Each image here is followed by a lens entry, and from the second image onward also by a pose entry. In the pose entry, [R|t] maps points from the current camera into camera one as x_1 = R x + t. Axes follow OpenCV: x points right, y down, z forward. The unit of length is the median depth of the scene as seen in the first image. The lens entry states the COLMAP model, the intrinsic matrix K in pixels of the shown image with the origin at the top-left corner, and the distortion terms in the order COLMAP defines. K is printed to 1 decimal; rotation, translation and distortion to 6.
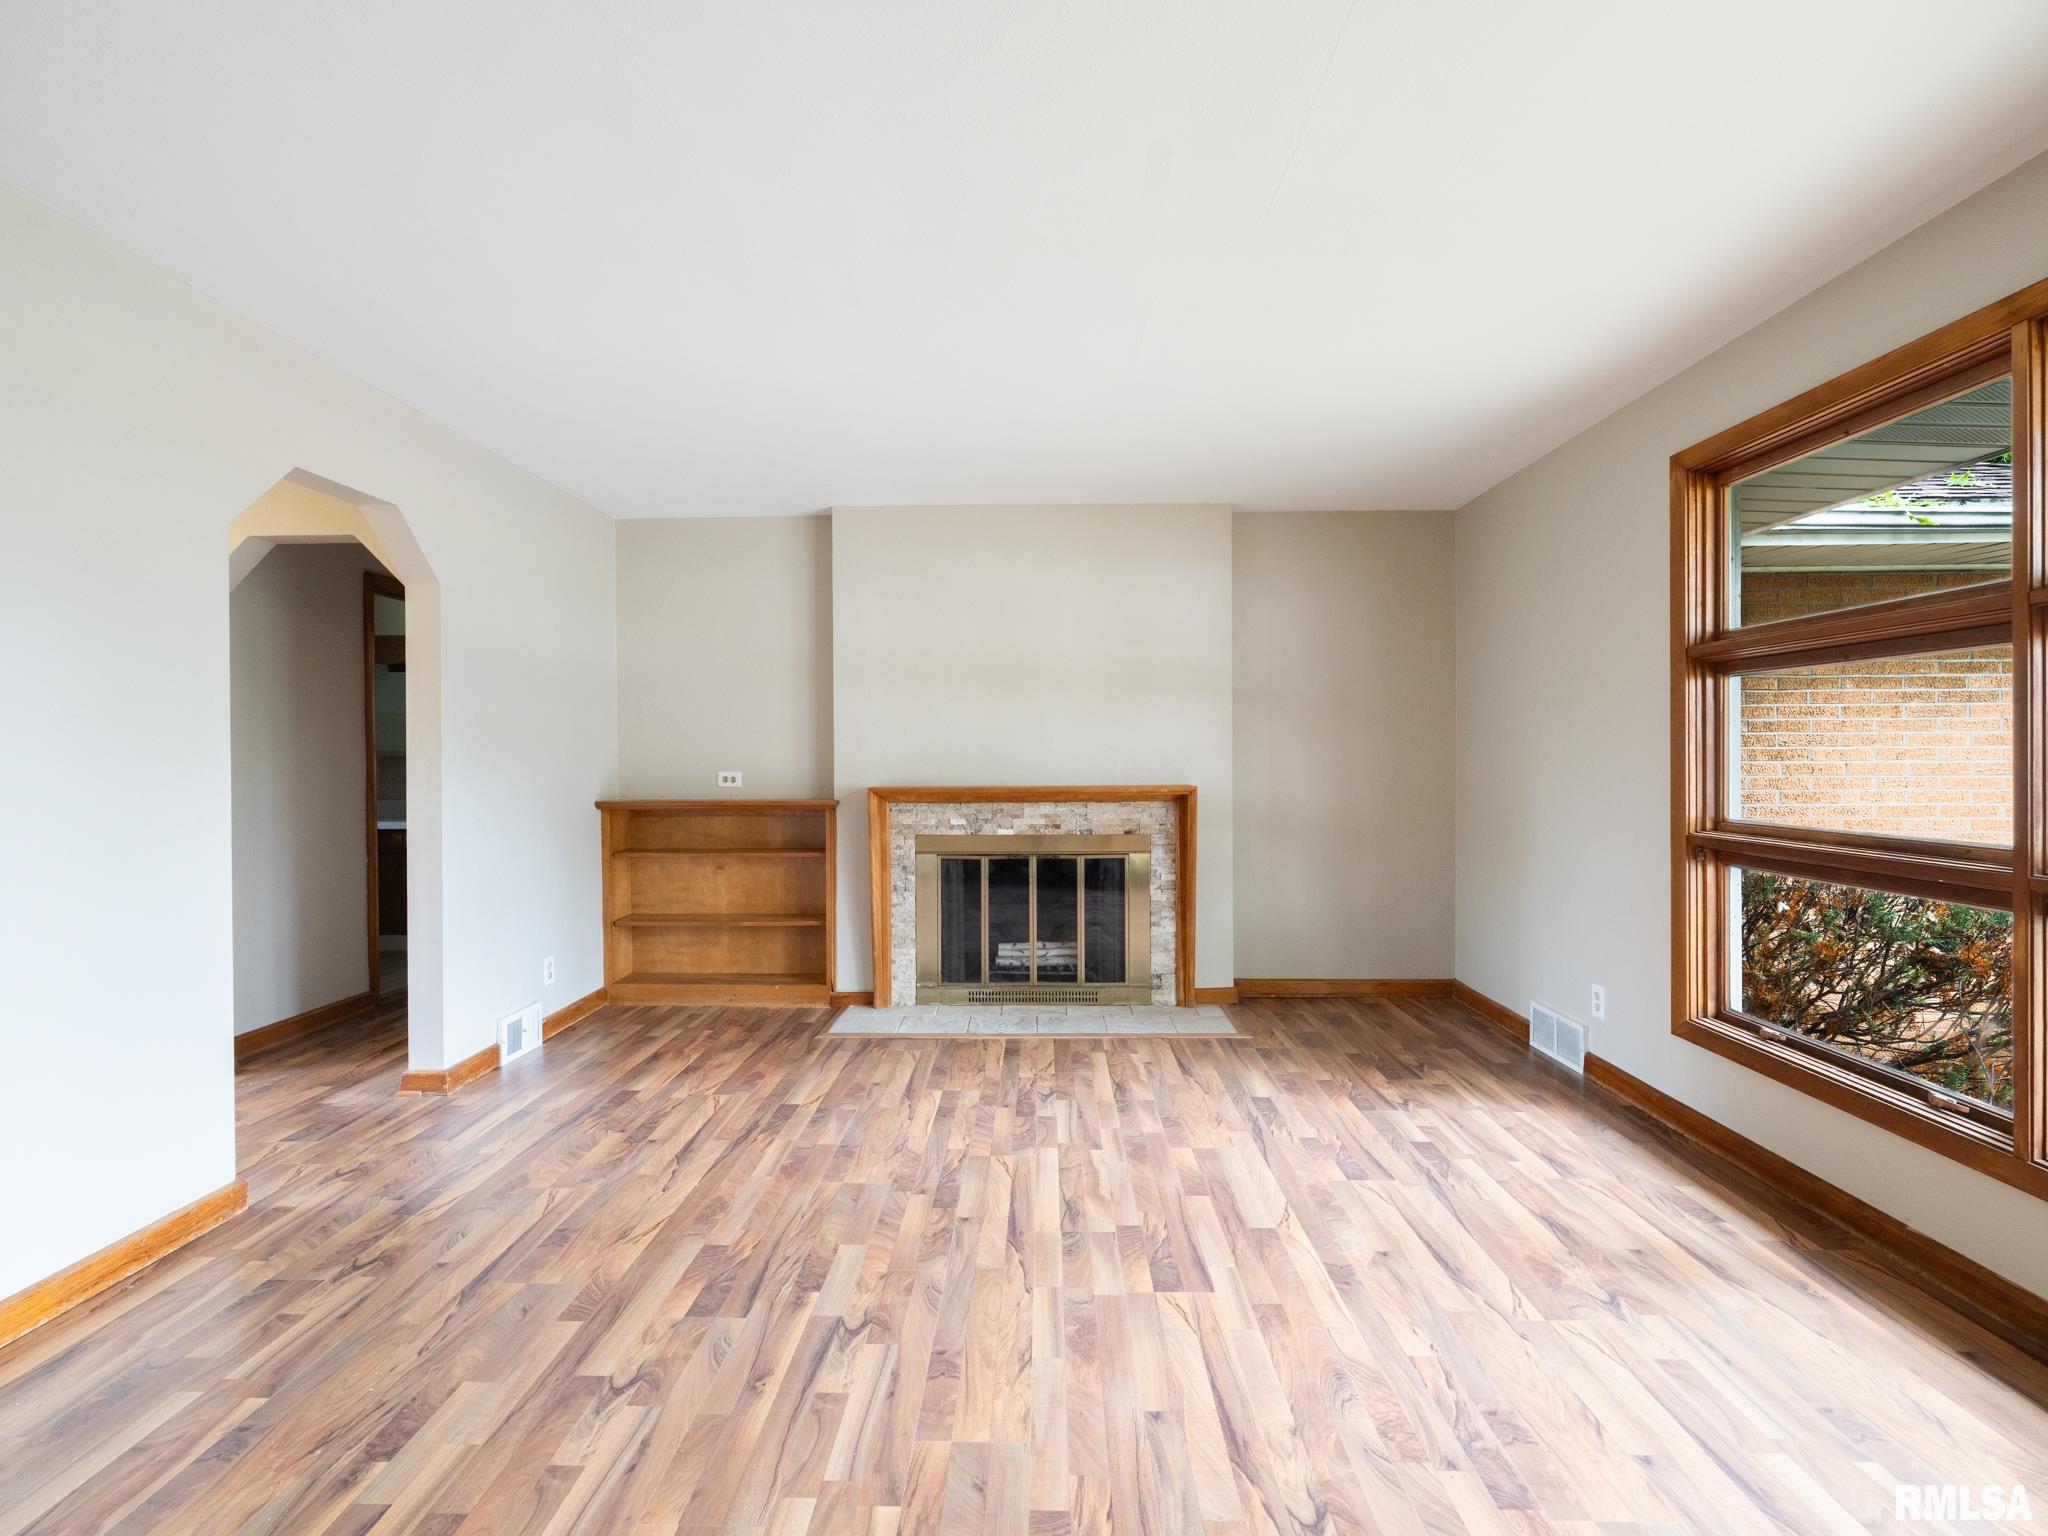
lens RADIAL K [[949.1, 0, 1024.0], [0, 949.1, 768.0], [0, 0, 1]] dist [-0.001621, 0.001406]
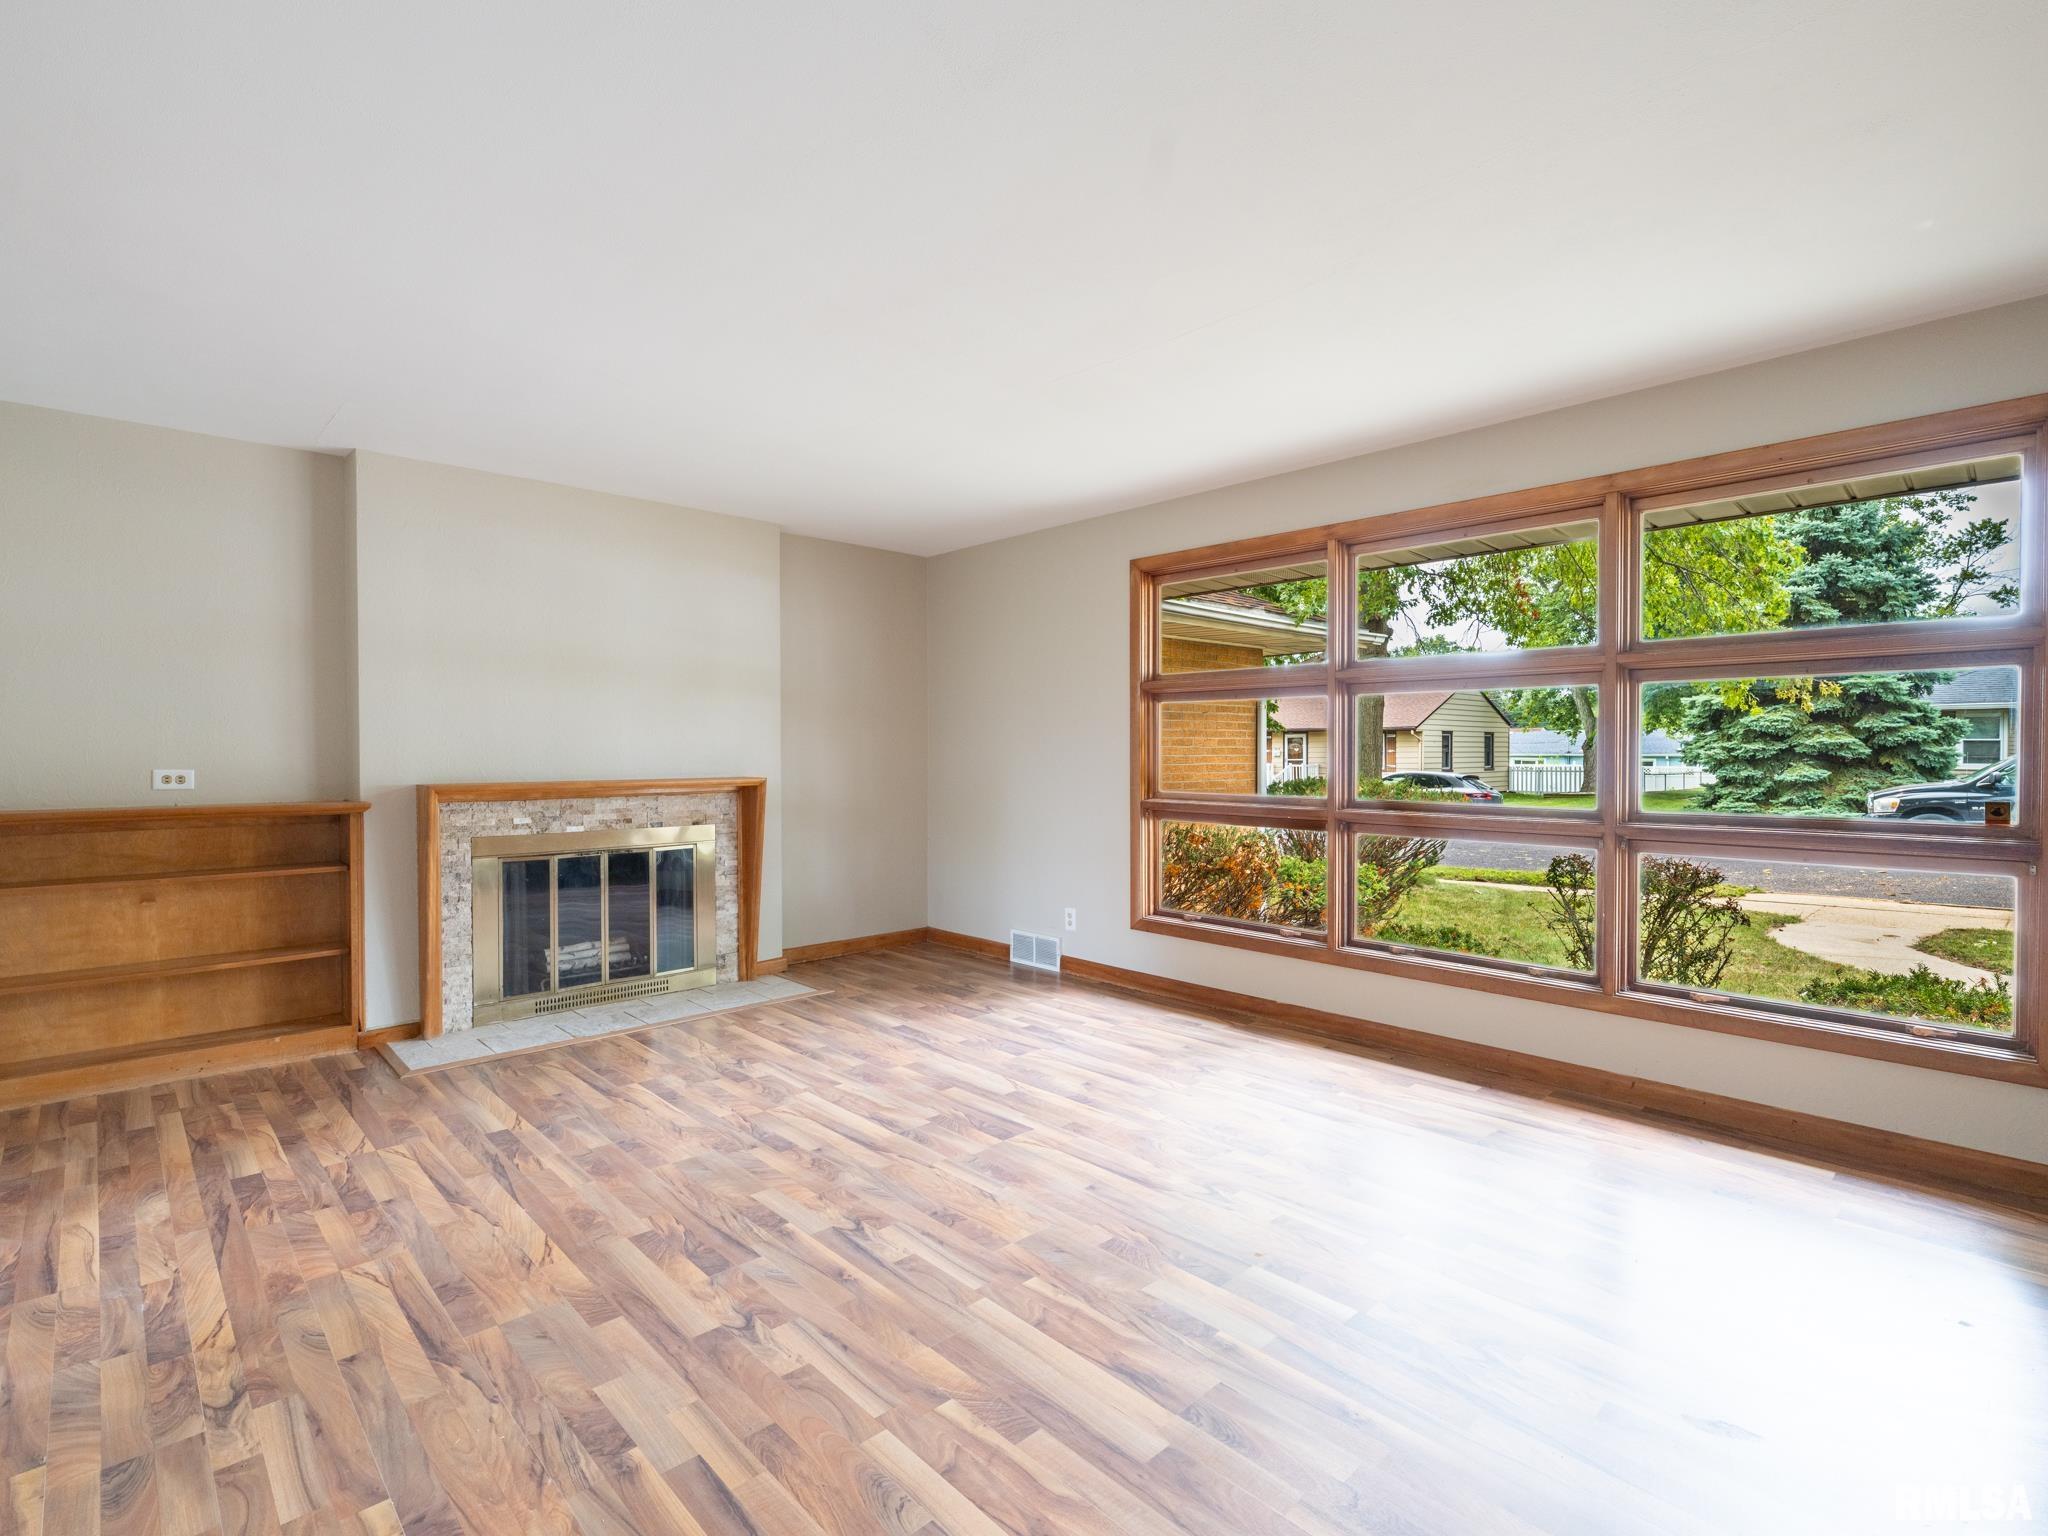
lens RADIAL K [[949.1, 0, 1024.0], [0, 949.1, 768.0], [0, 0, 1]] dist [-0.001621, 0.001406]
pose [[0.720674, -0.009316, 0.693211, -0.417426], [0.005313, 0.999955, 0.007914, 0.000720], [-0.693254, -0.002020, 0.720691, -0.005585]]
